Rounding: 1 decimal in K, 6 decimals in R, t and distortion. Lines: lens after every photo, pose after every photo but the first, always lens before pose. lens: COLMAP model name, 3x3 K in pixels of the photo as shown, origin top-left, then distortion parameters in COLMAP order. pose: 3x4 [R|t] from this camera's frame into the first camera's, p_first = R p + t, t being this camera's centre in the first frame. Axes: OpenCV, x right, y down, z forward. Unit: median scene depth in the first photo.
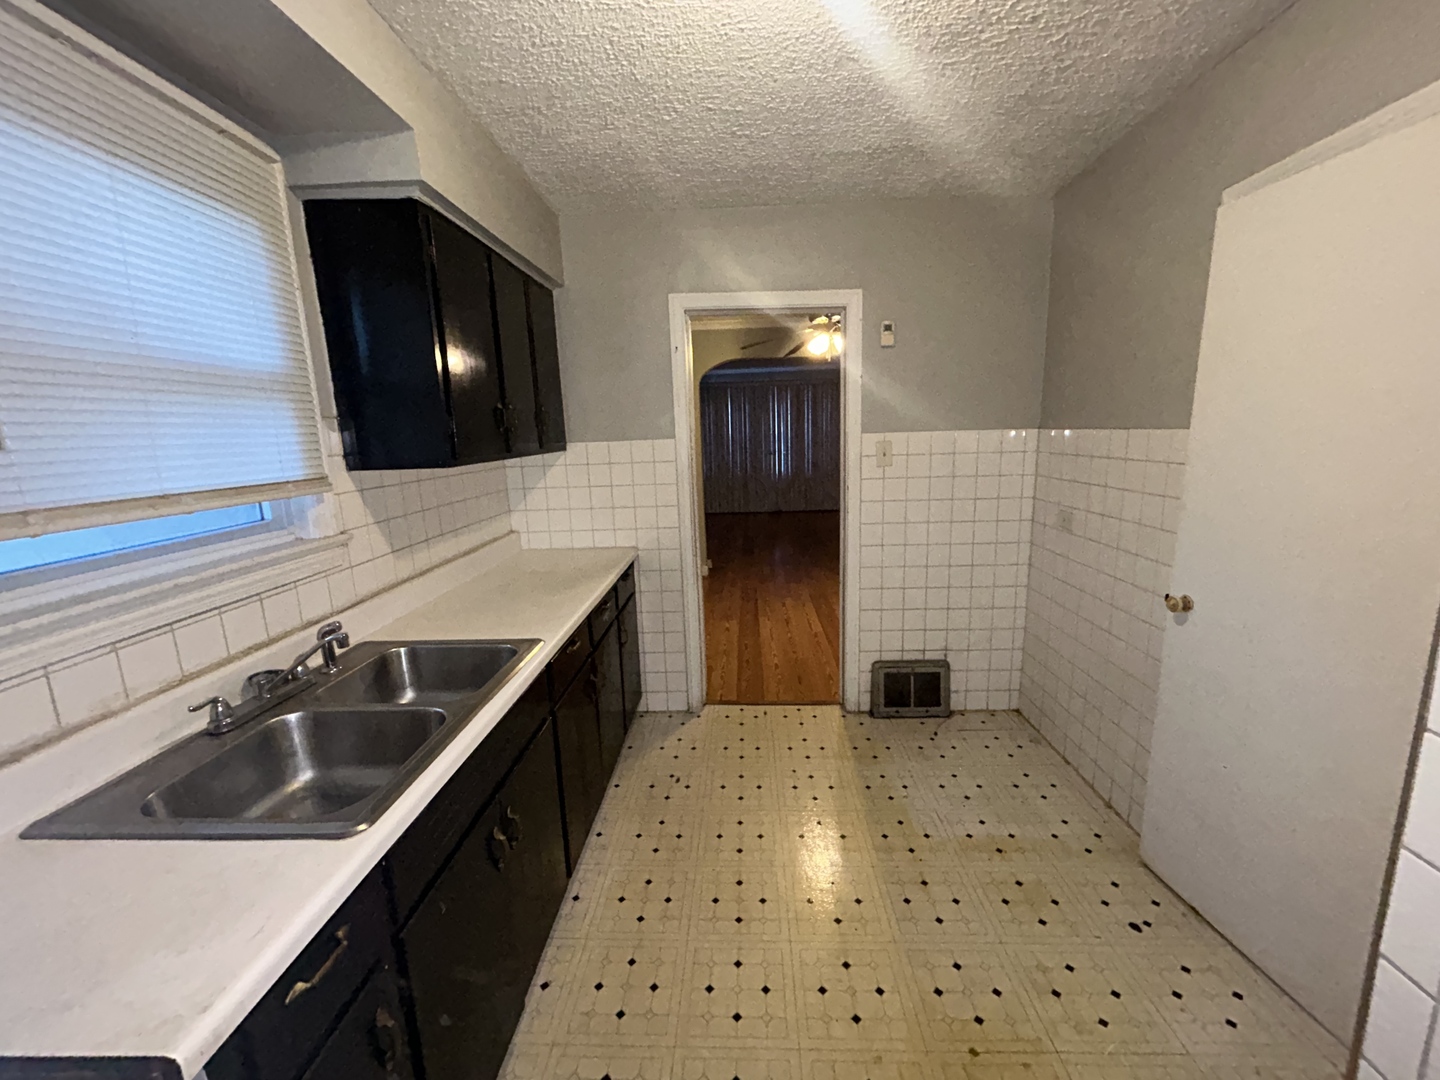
lens RADIAL K [[583.7, 0, 720.4], [0, 583.7, 550.1], [0, 0, 1]] dist [-0.003588, -0.000328]
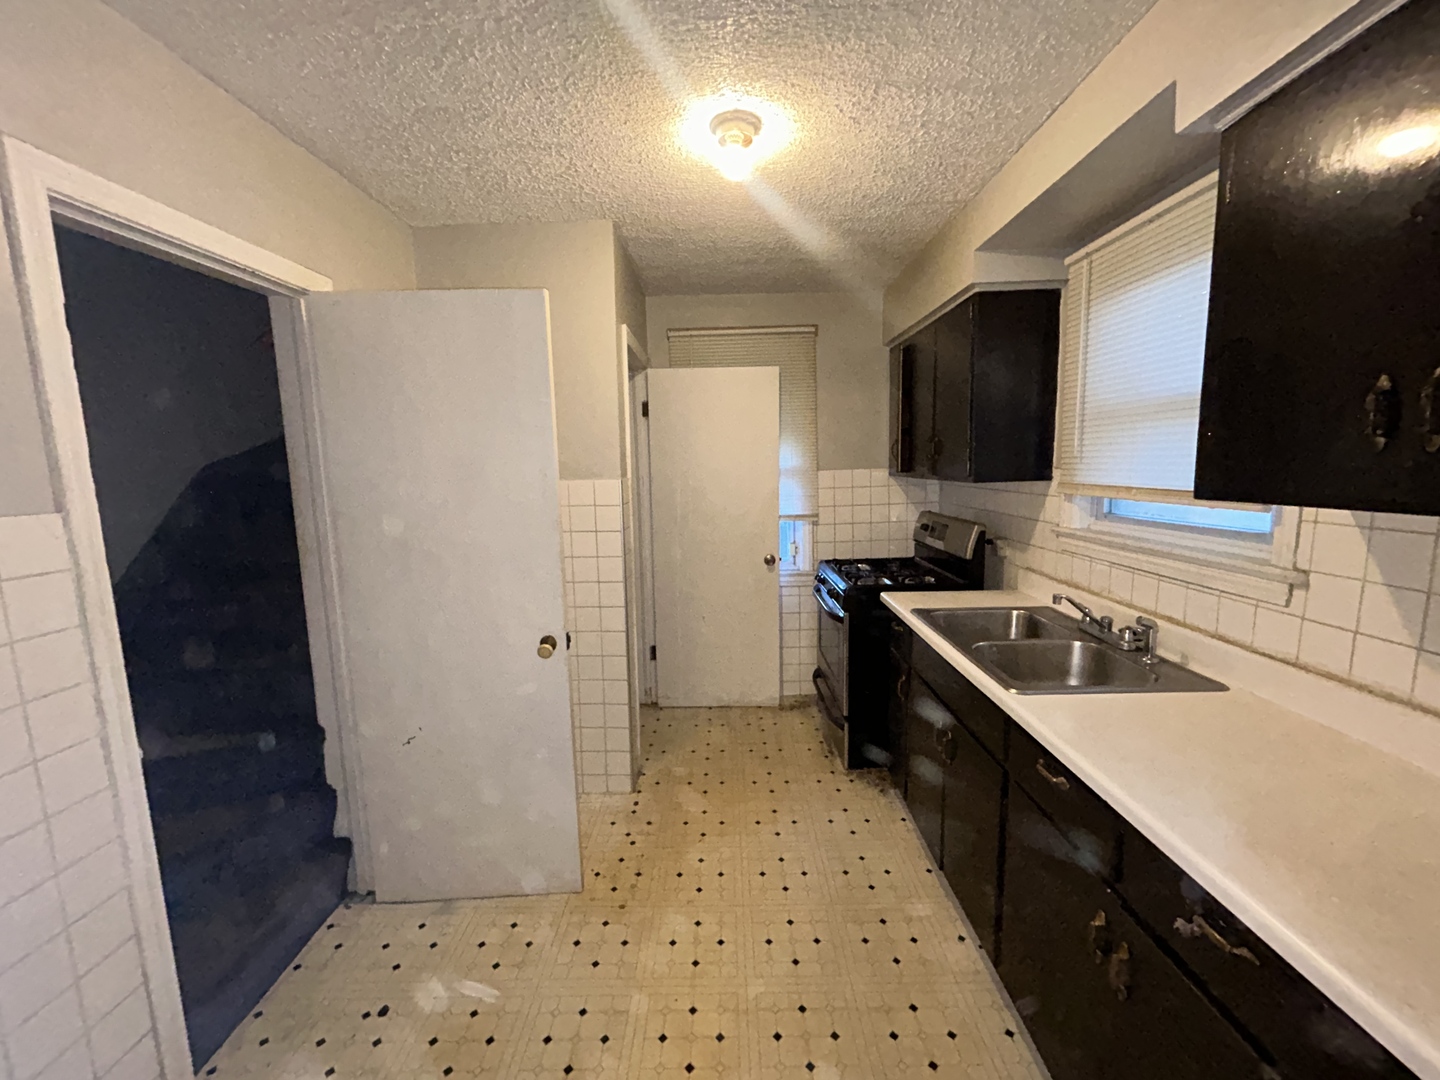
lens RADIAL K [[583.7, 0, 712.9], [0, 583.7, 536.7], [0, 0, 1]] dist [-0.003588, -0.000328]
pose [[-0.997328, 0.070637, -0.018627, 0.163753], [0.060732, 0.943431, 0.325961, -0.431755], [0.040598, 0.323959, -0.945200, 1.958155]]
